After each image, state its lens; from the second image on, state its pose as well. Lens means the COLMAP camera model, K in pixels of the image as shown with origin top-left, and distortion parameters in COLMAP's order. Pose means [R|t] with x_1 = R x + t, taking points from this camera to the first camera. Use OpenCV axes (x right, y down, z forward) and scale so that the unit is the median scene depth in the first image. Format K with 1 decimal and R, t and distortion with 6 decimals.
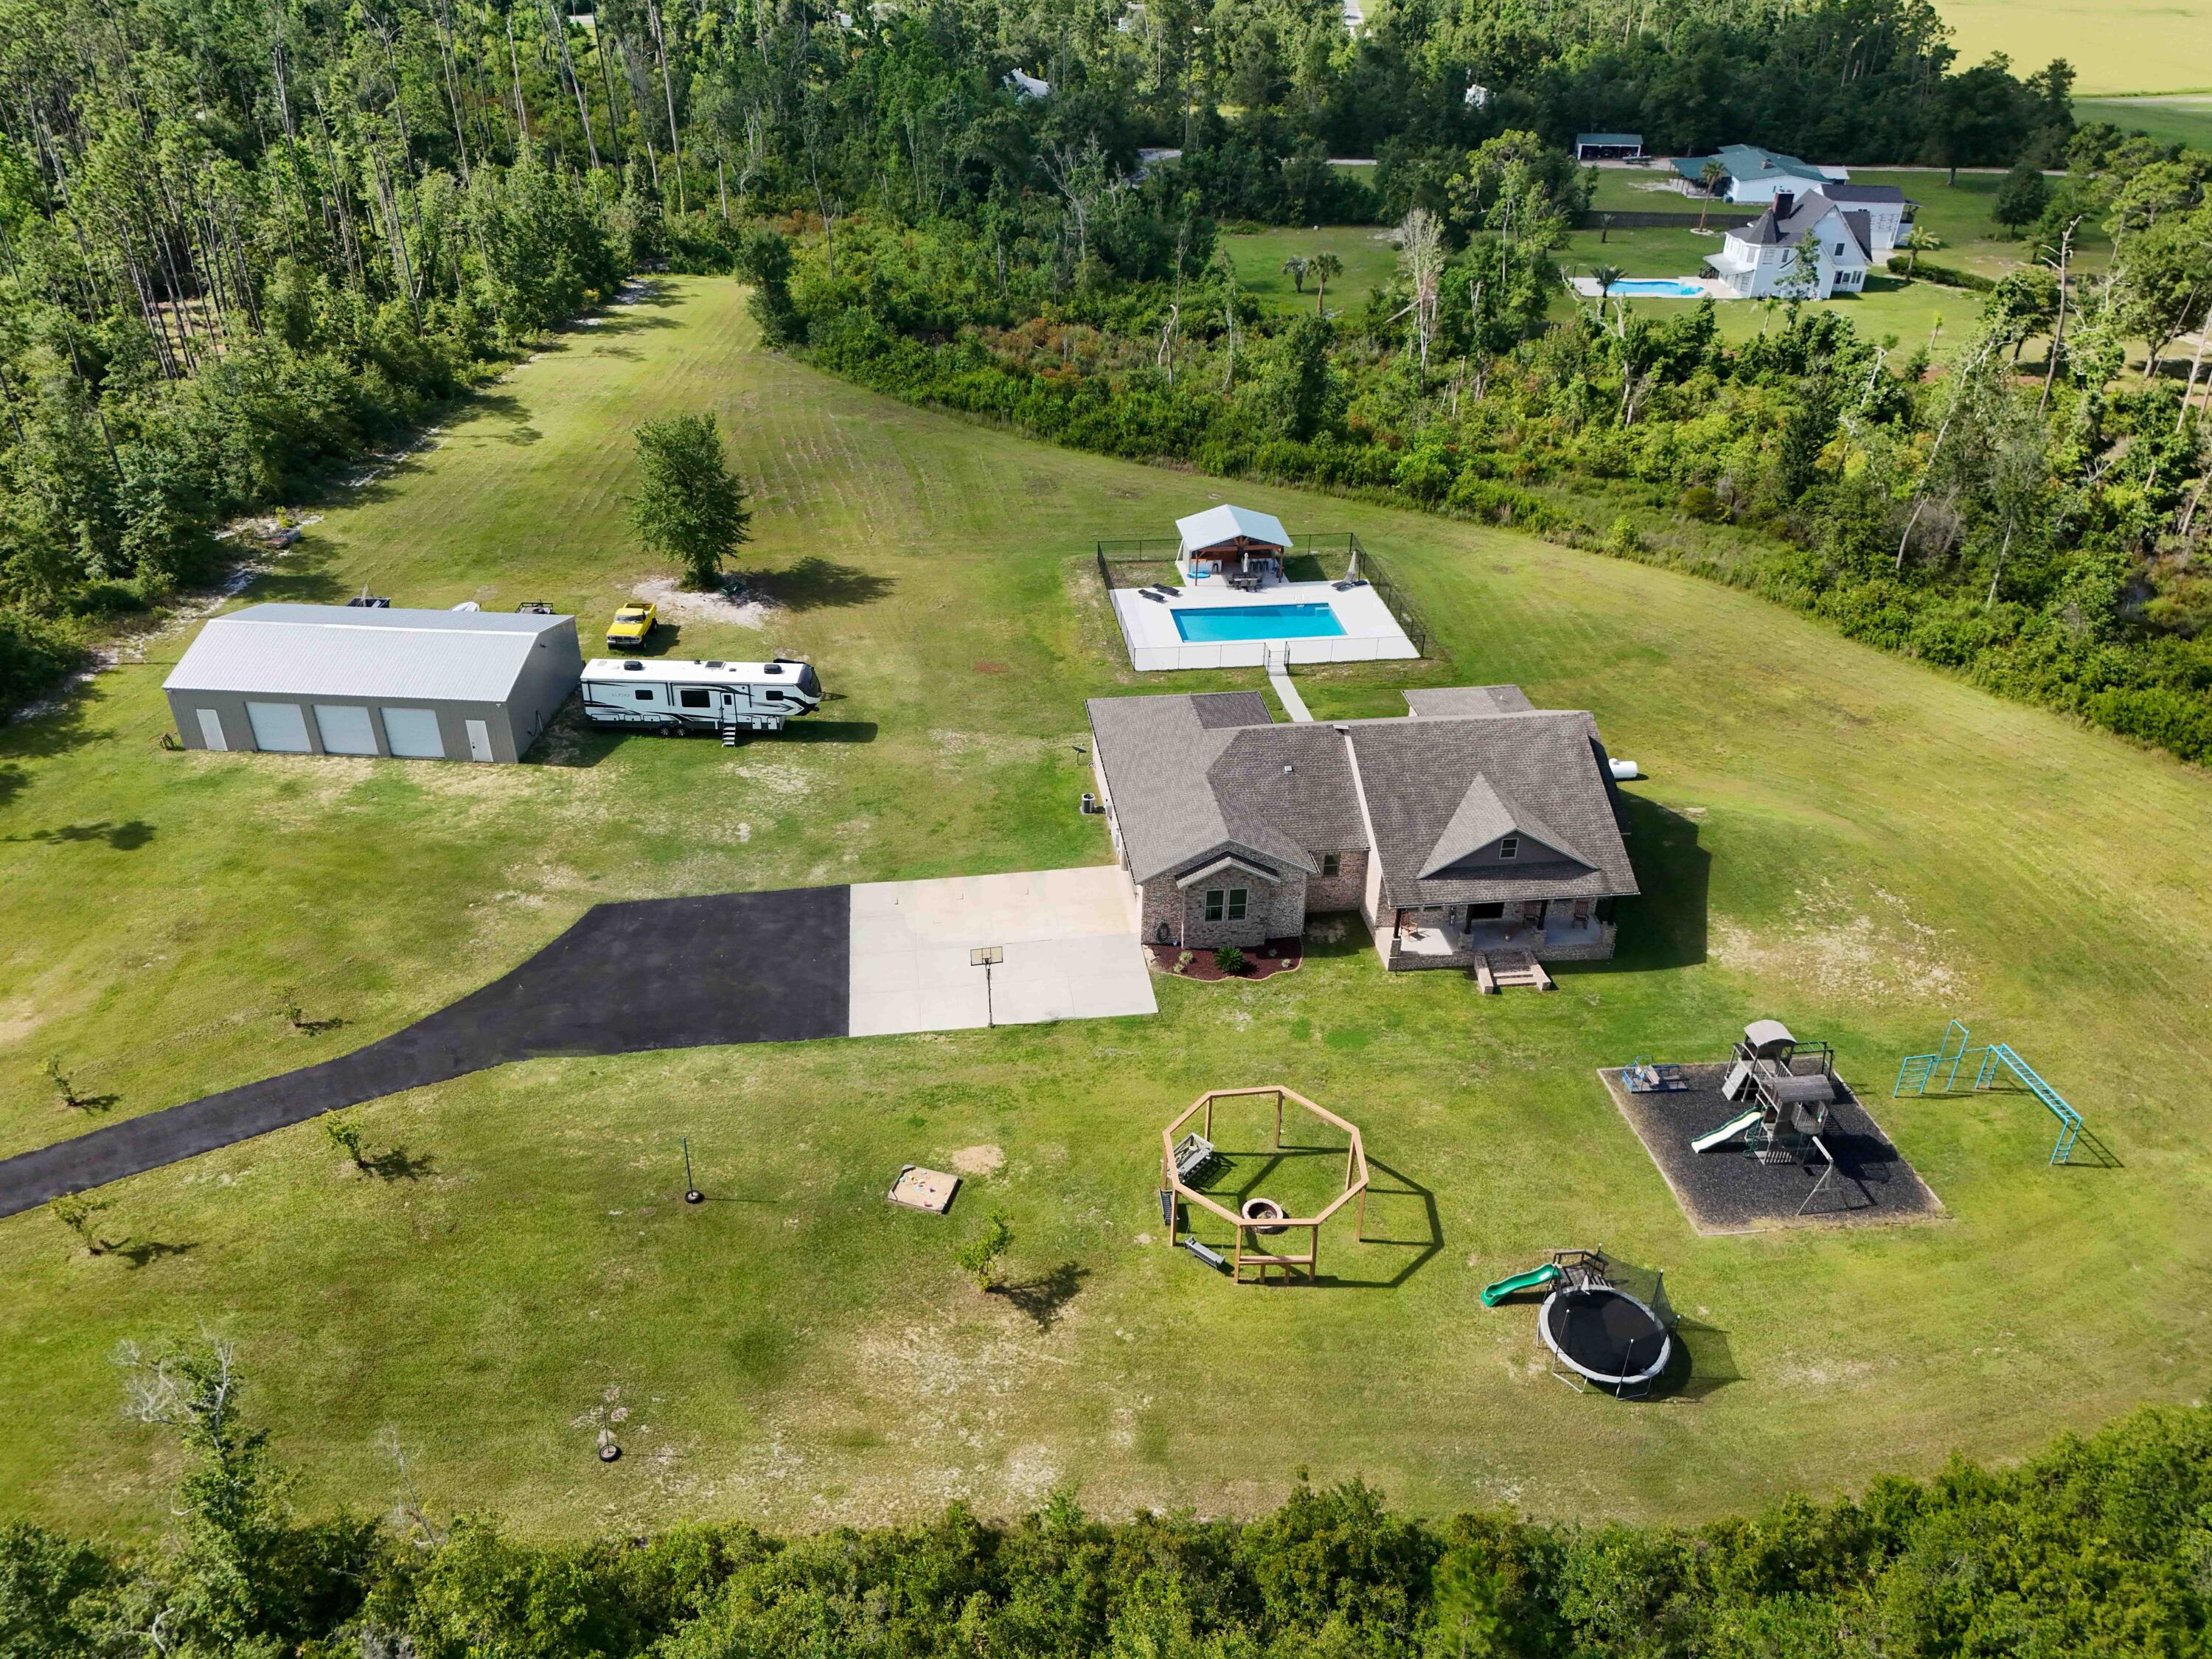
lens RADIAL K [[1617.4, 0, 1107.6], [0, 1617.4, 830.8], [0, 0, 1]] dist [0.058174, -0.050974]
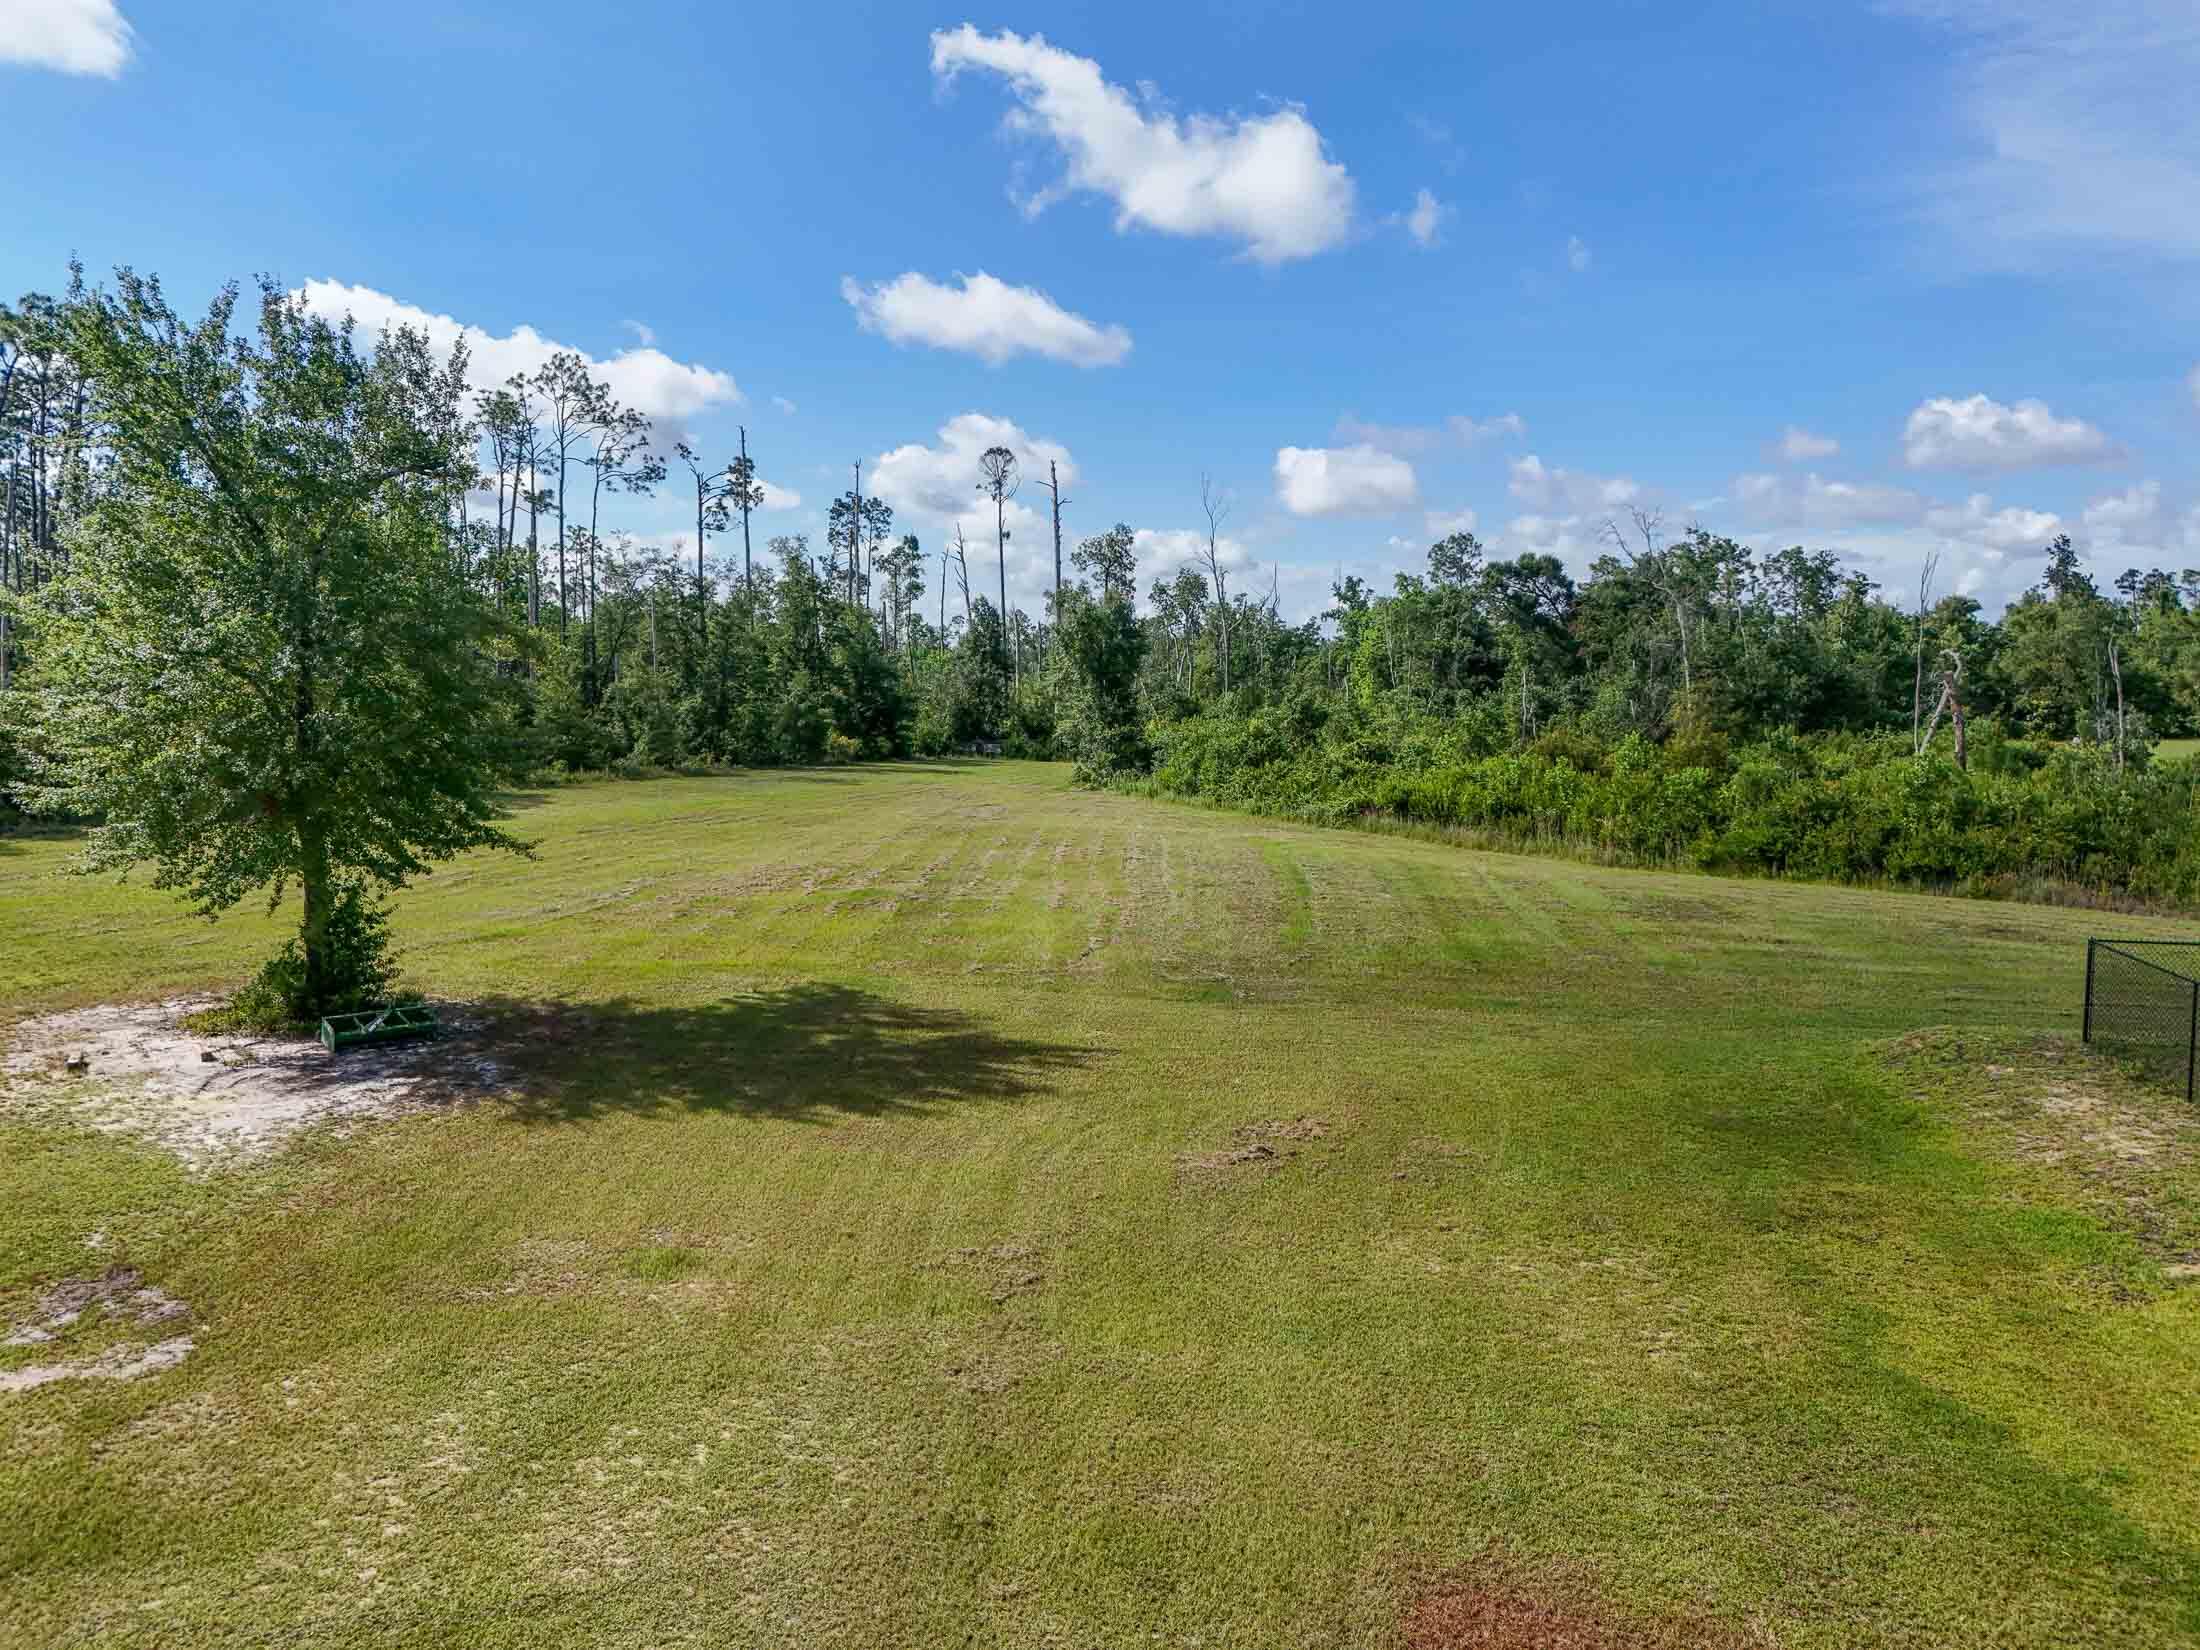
lens RADIAL K [[1608.6, 0, 1101.6], [0, 1608.6, 826.3], [0, 0, 1]] dist [0.058174, -0.050974]
pose [[0.955242, 0.016308, -0.295377, -0.097288], [-0.144402, 0.897149, -0.417458, -0.136909], [0.258189, 0.441427, 0.859349, 1.214789]]
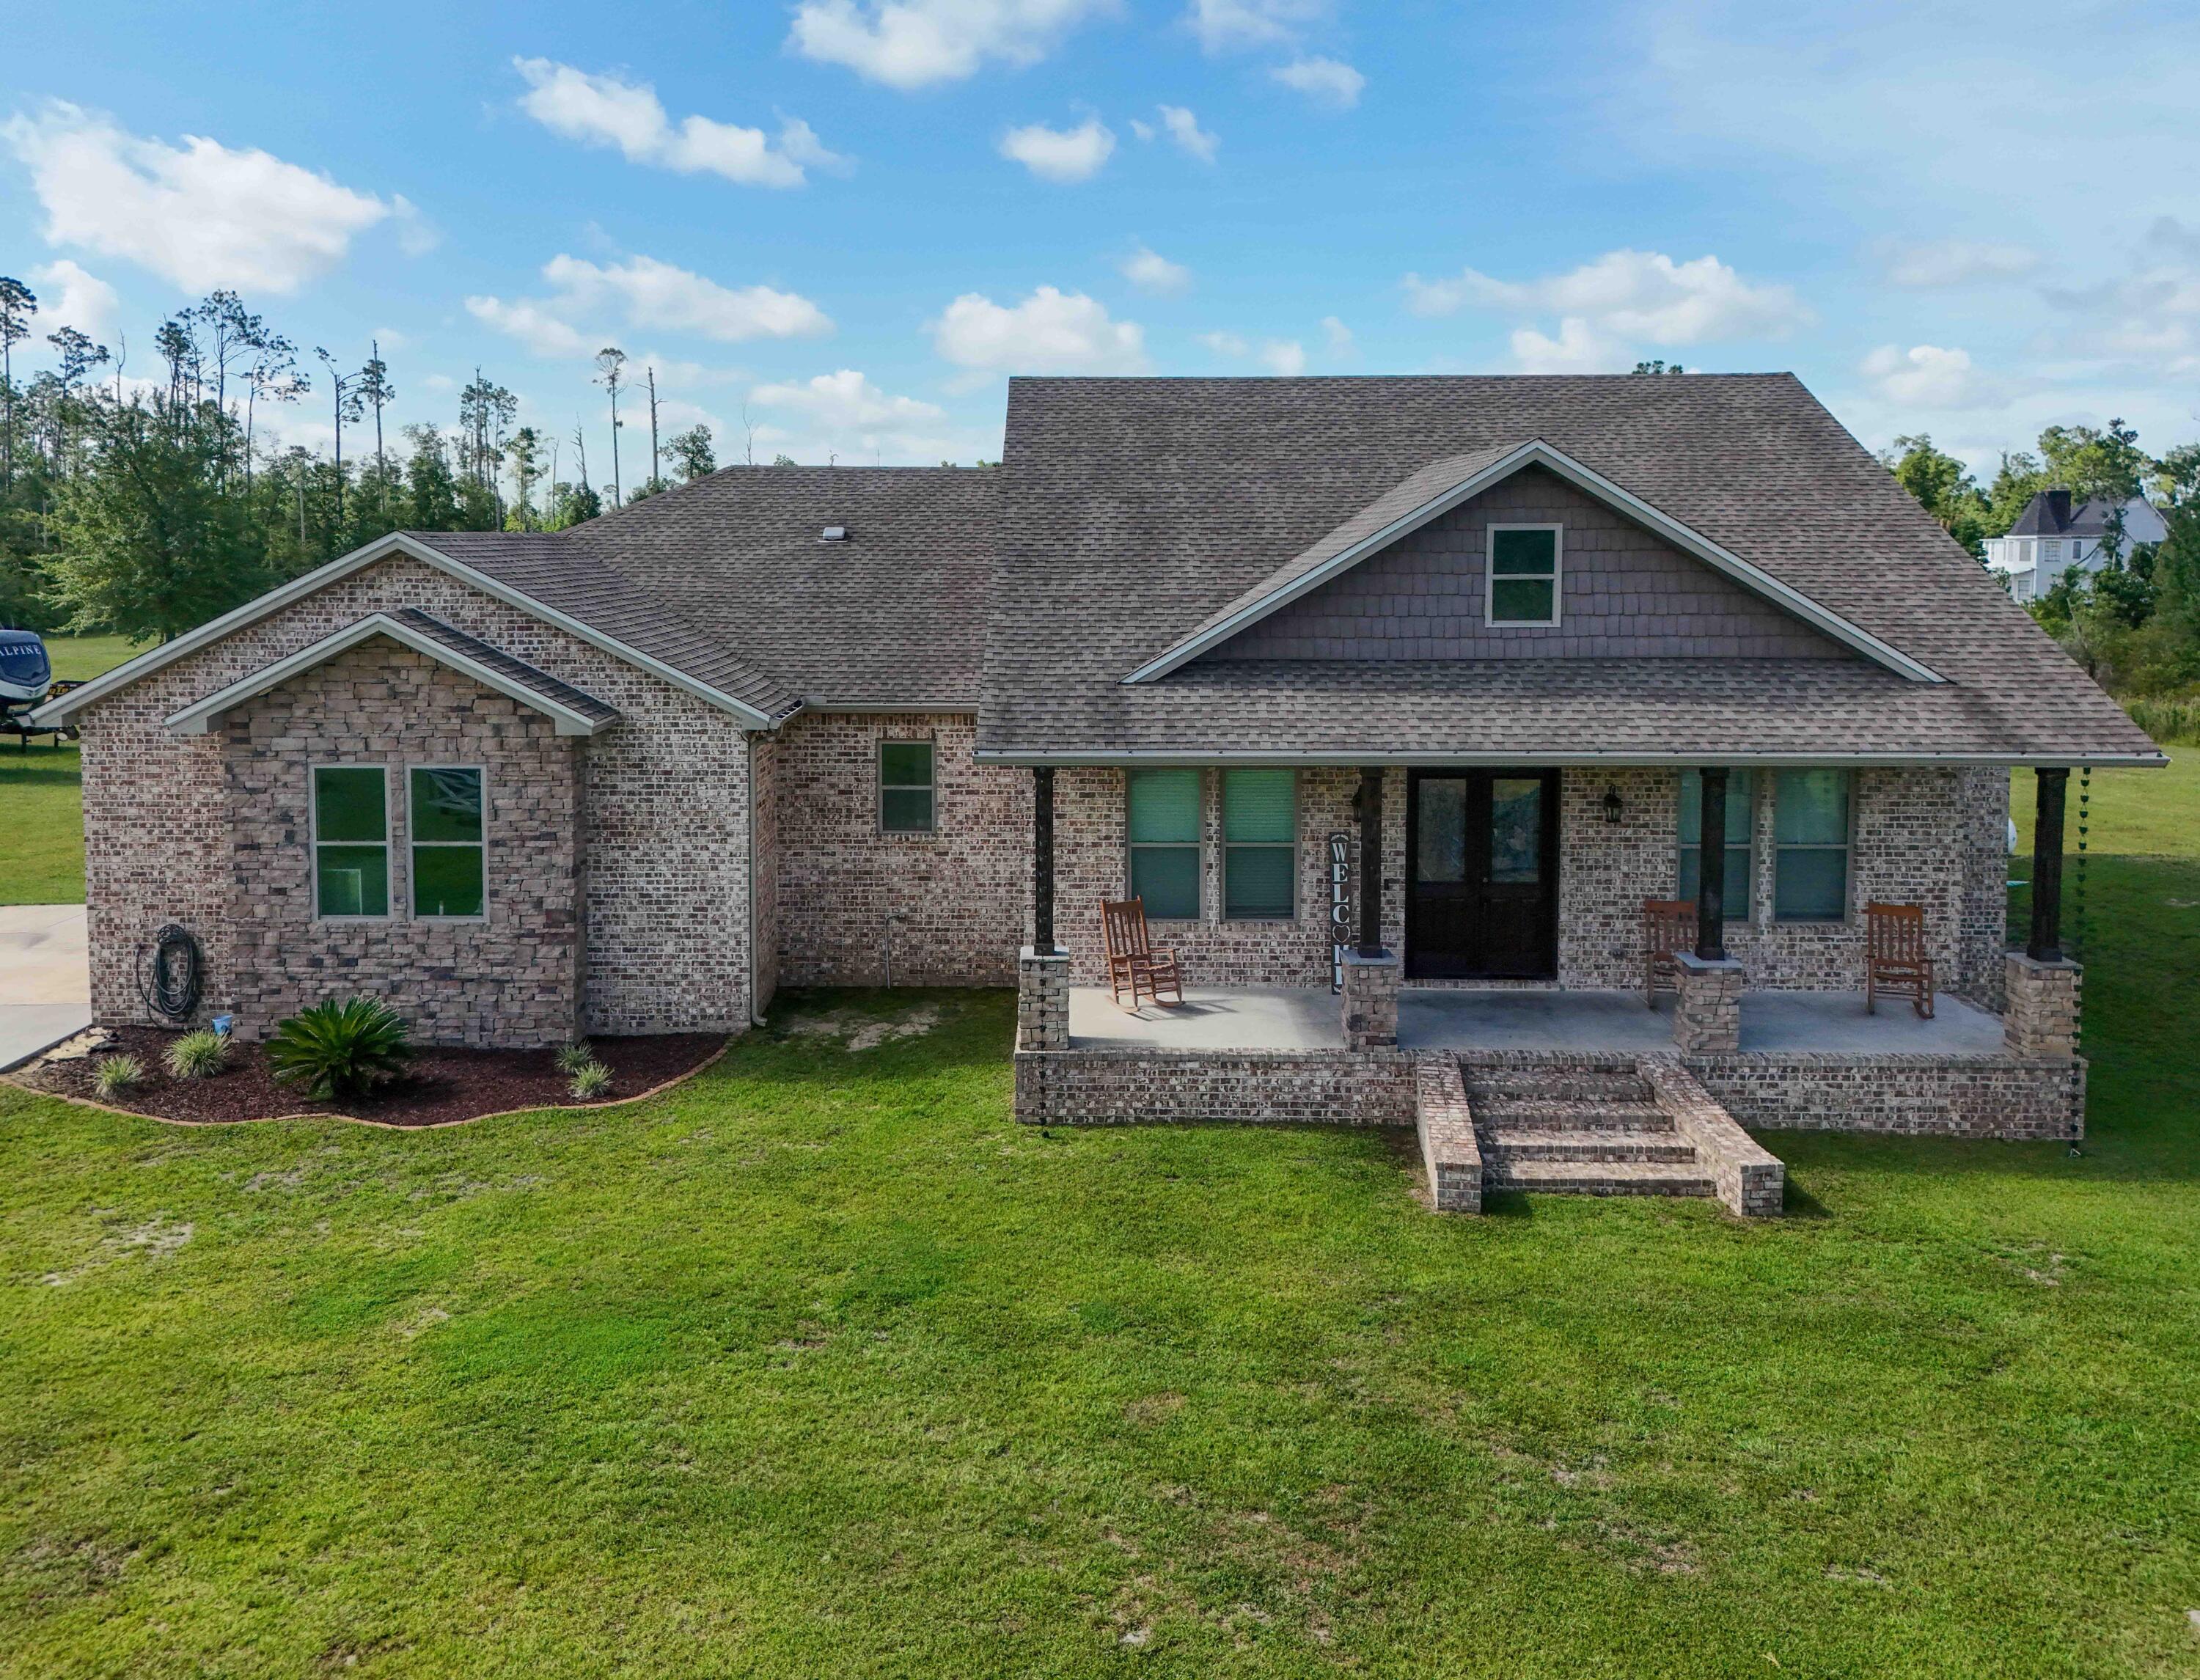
lens RADIAL K [[1720.4, 0, 1113.4], [0, 1720.4, 688.9], [0, 0, 1]] dist [0.007133, -0.001476]
pose [[0.992878, 0.003014, -0.119100, 0.213296], [-0.056104, 0.893725, -0.445094, 0.136437], [0.105101, 0.448606, 0.887528, 0.767413]]
